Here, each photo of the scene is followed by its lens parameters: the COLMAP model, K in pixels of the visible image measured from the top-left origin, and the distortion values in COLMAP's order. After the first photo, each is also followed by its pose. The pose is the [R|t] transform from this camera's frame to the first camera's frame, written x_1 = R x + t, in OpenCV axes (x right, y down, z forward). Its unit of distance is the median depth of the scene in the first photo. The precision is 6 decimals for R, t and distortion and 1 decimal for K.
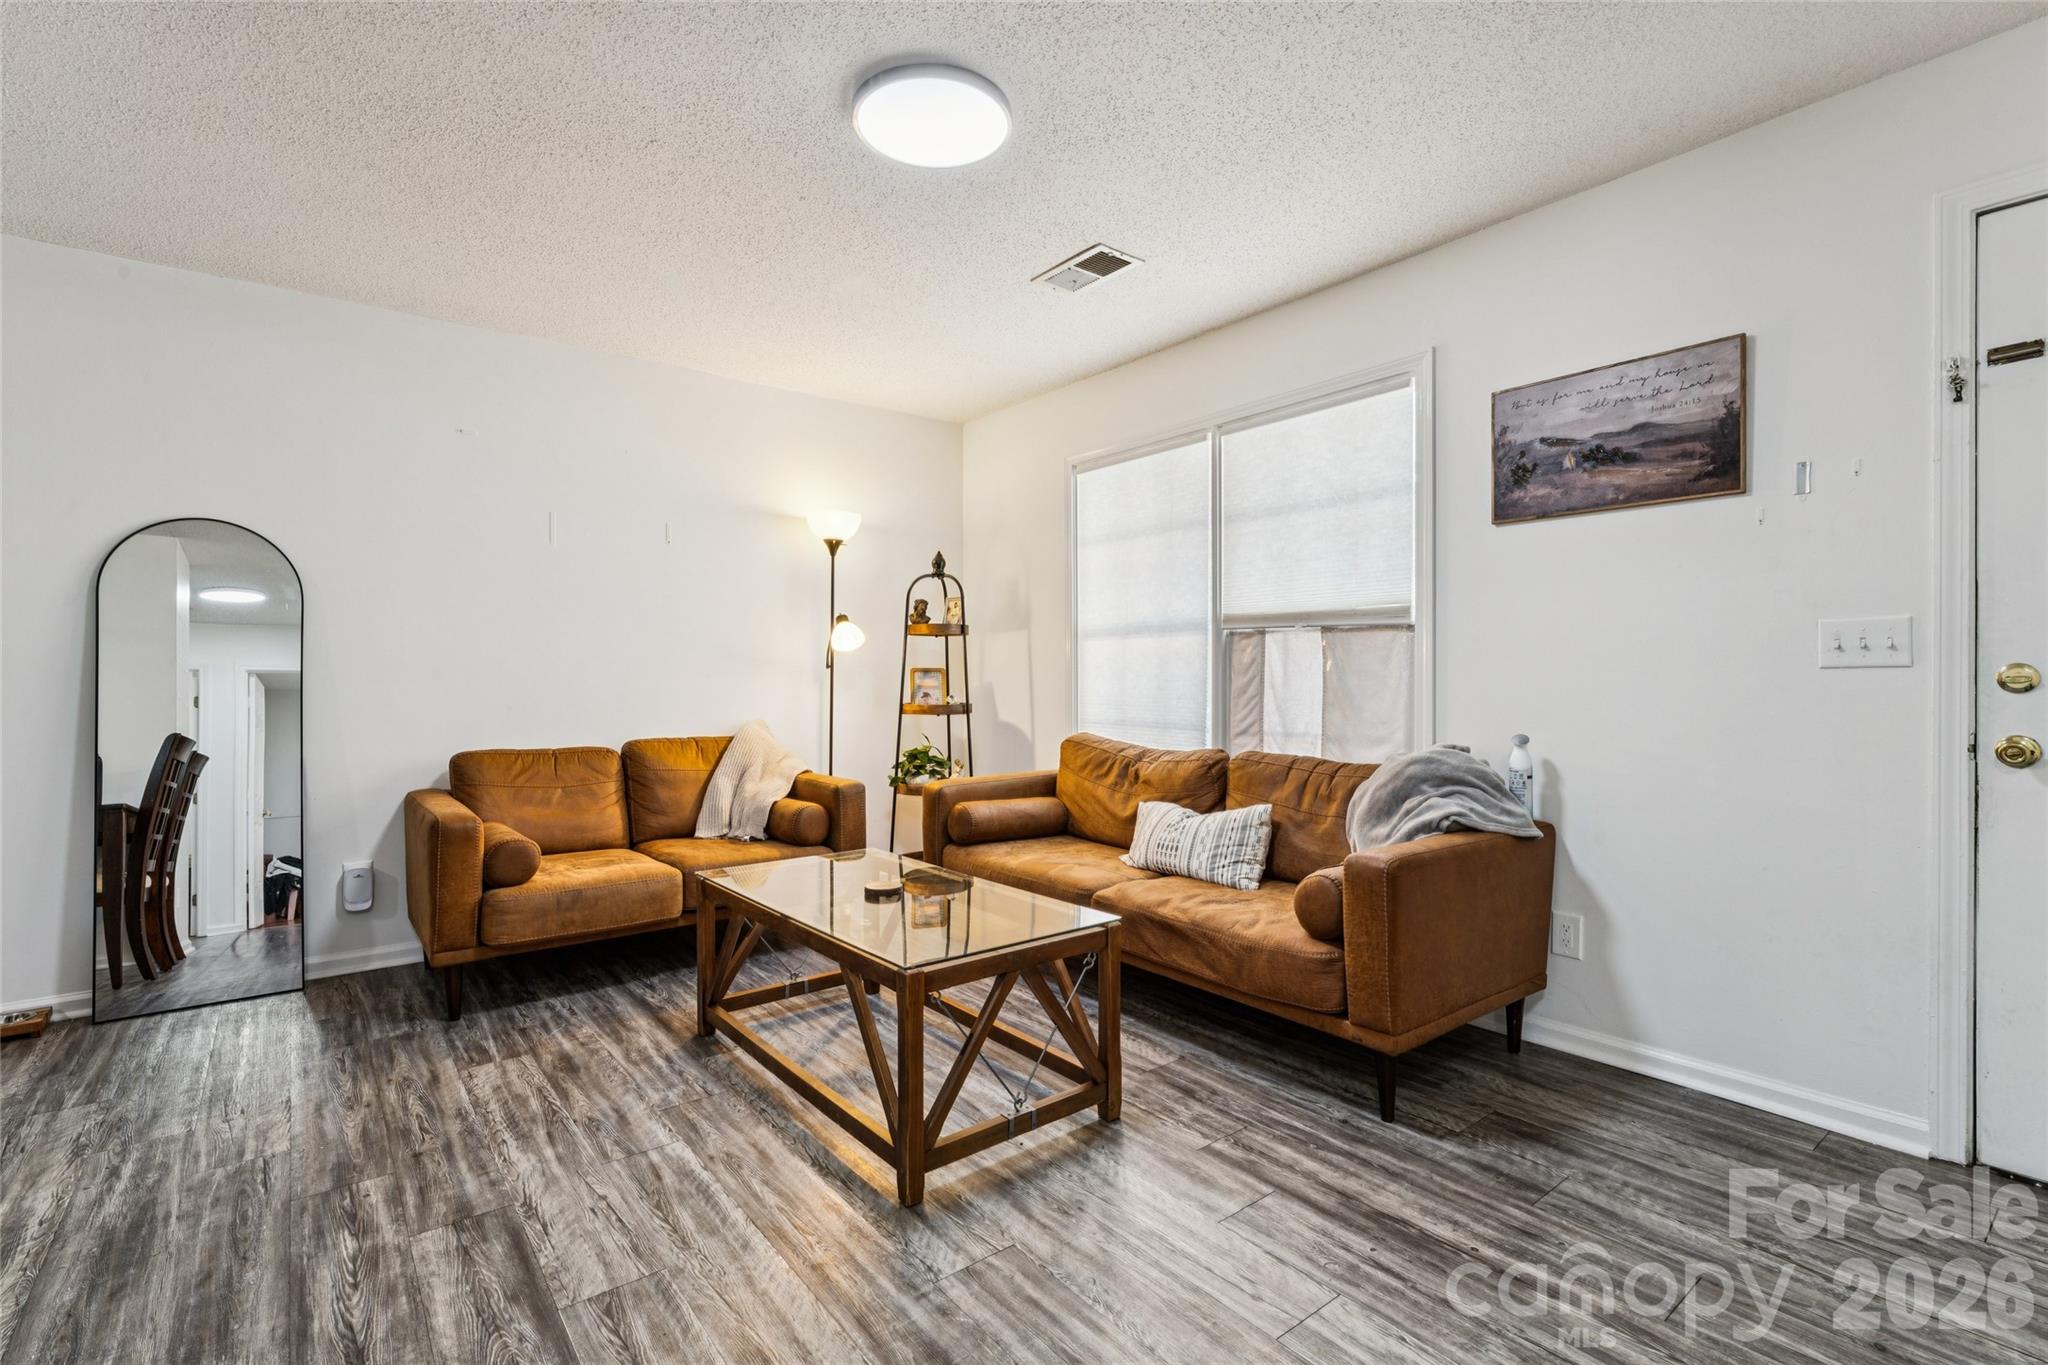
lens RADIAL K [[934.3, 0, 1029.8], [0, 934.3, 689.5], [0, 0, 1]] dist [0.002967, 0.000395]
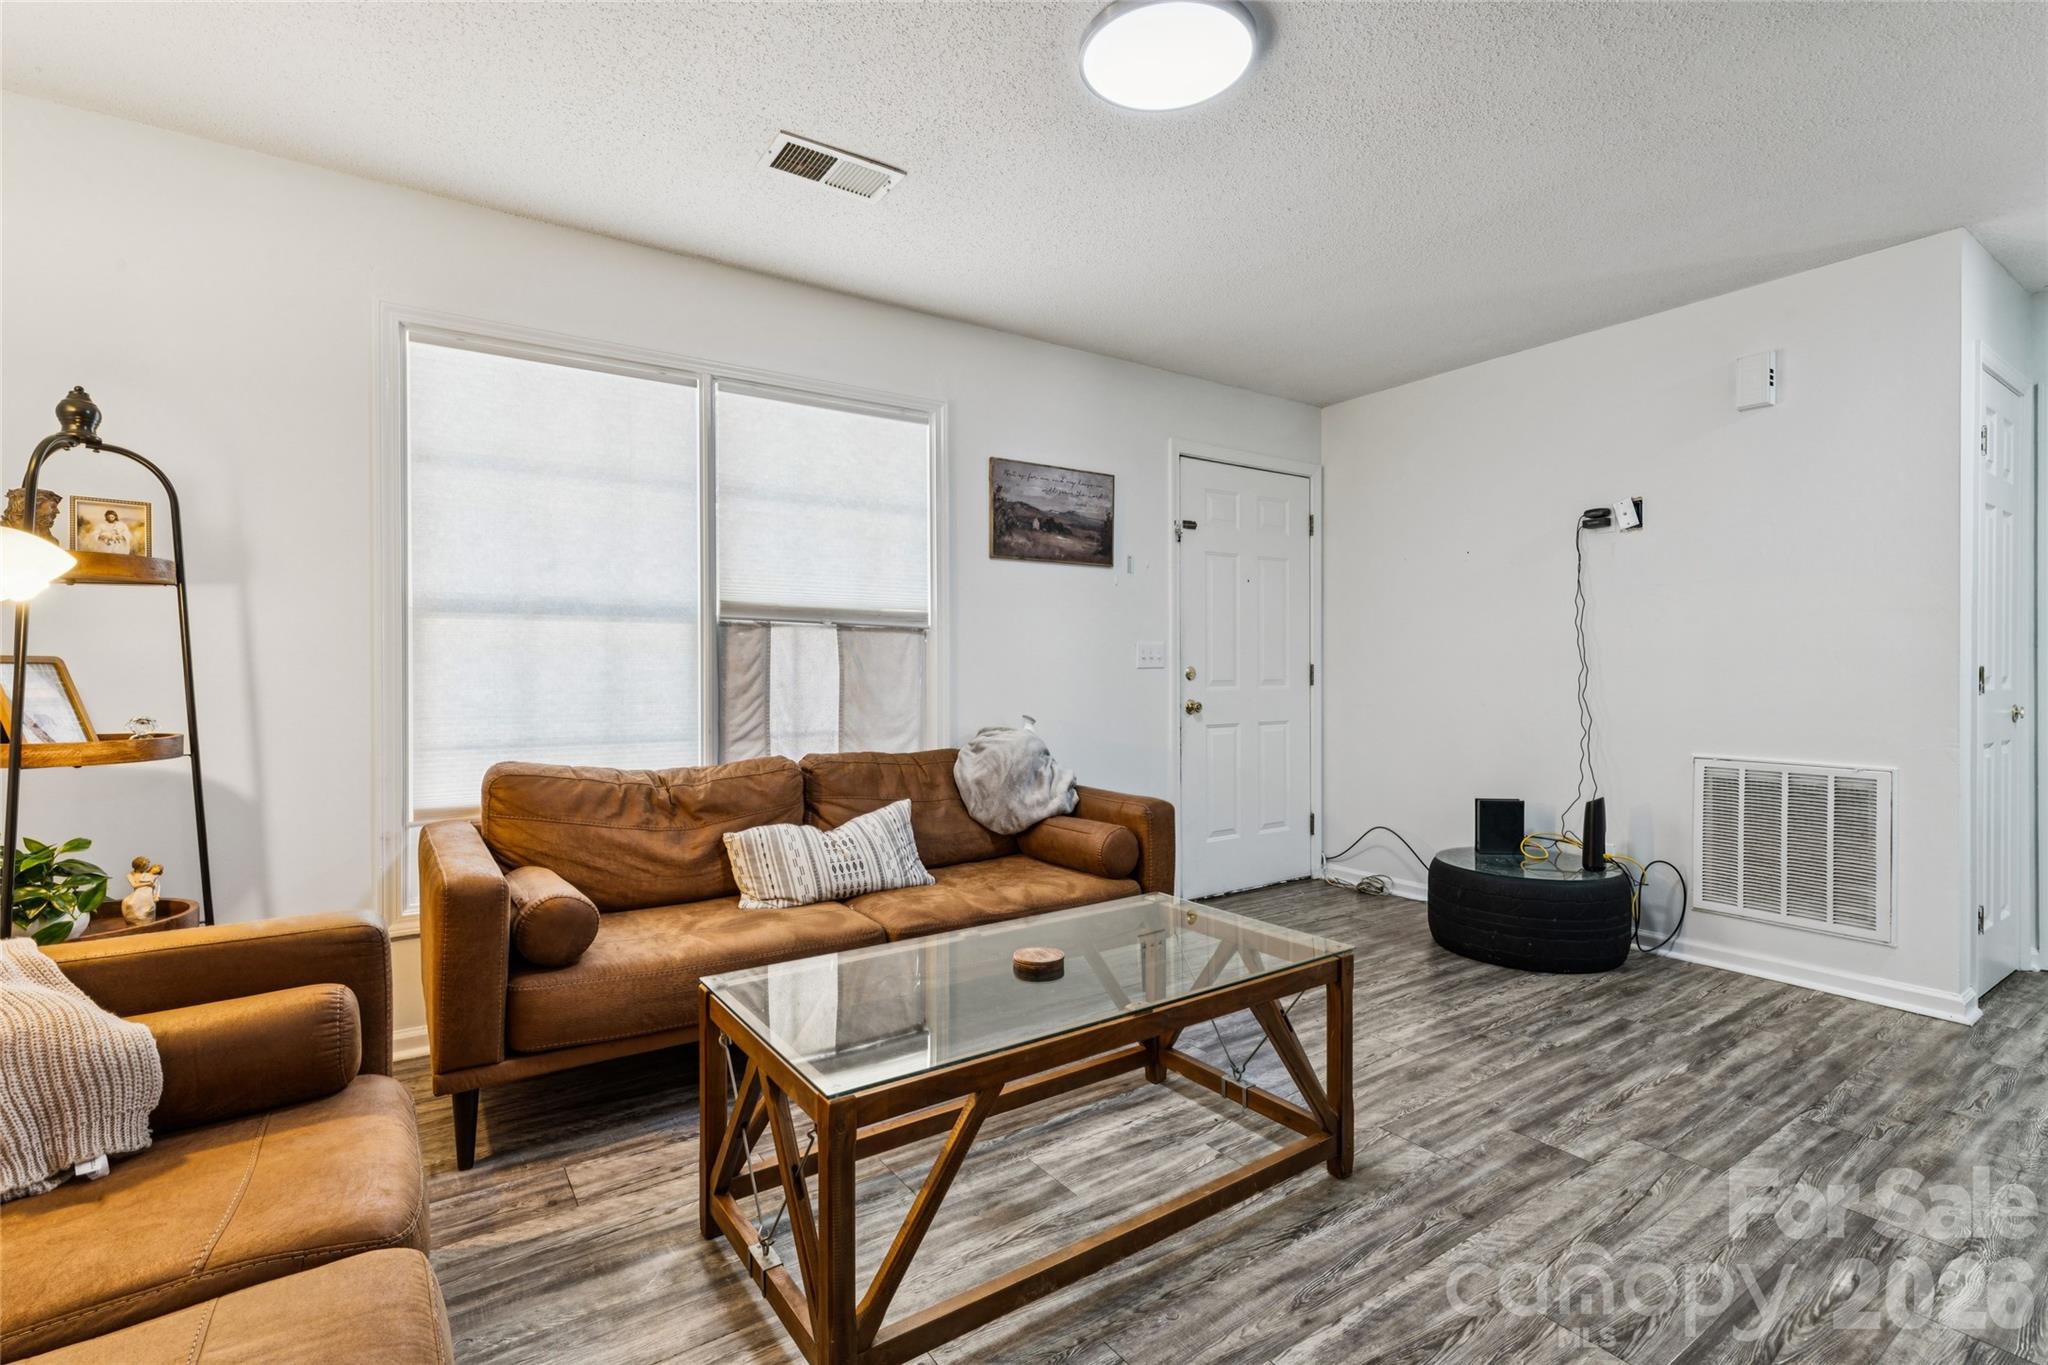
lens RADIAL K [[934.3, 0, 1026.5], [0, 934.3, 680.2], [0, 0, 1]] dist [0.002967, 0.000395]
pose [[0.068637, -0.007722, 0.997612, -0.691578], [0.017733, 0.999822, 0.006519, -0.009892], [-0.997484, 0.017244, 0.068762, 0.736870]]
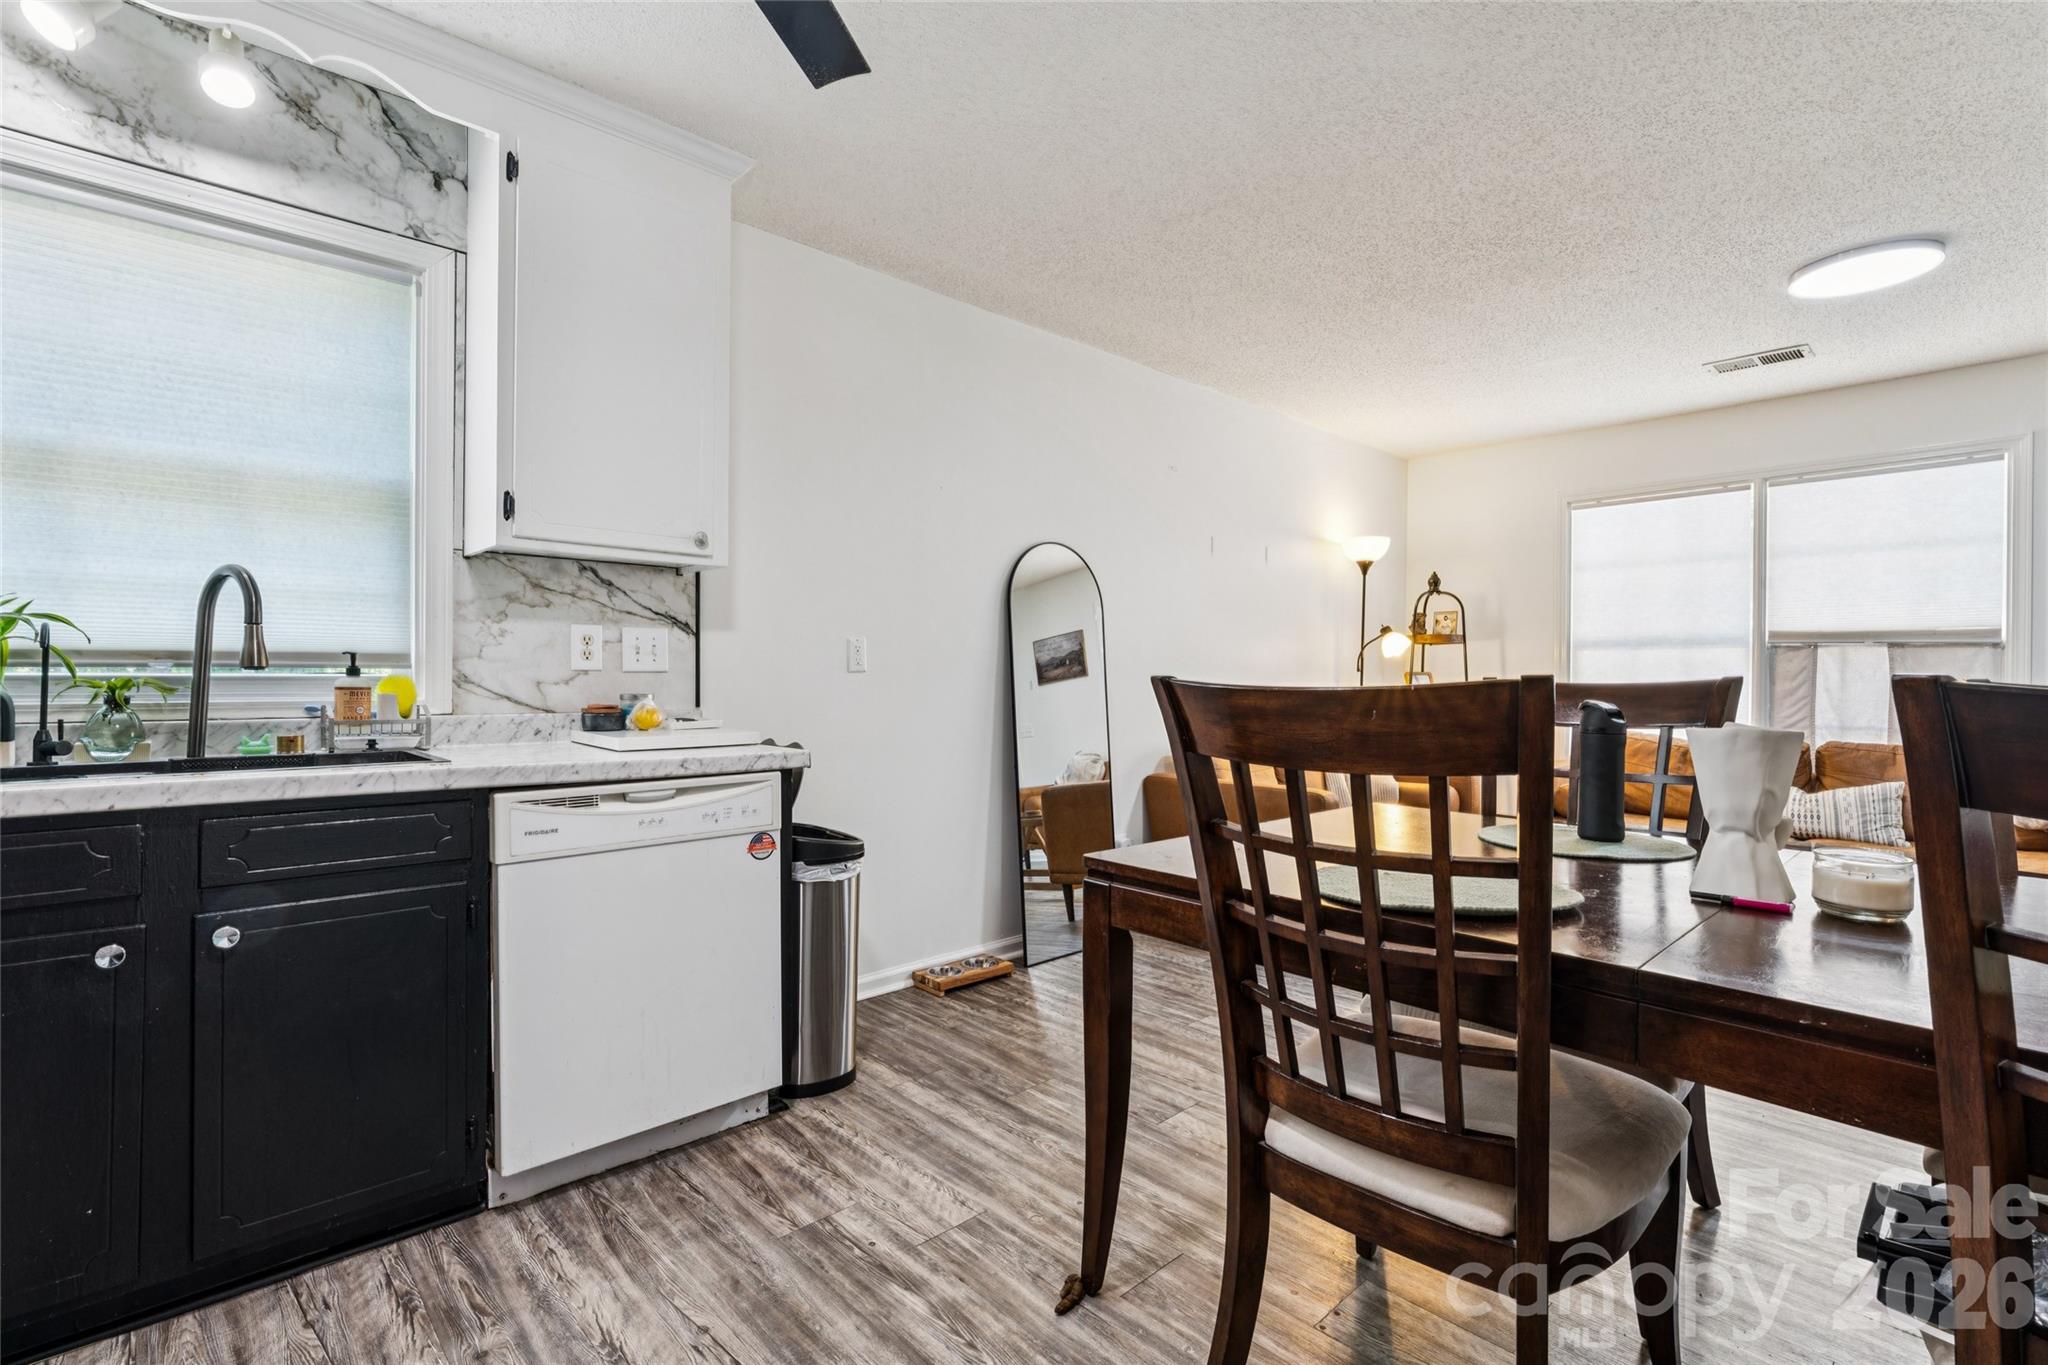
lens RADIAL K [[934.3, 0, 1031.5], [0, 934.3, 686.0], [0, 0, 1]] dist [0.002967, 0.000395]
pose [[0.996172, 0.009651, 0.086882, -0.965364], [-0.008843, 0.999914, -0.009677, 0.013691], [-0.086968, 0.008872, 0.996172, -0.164254]]
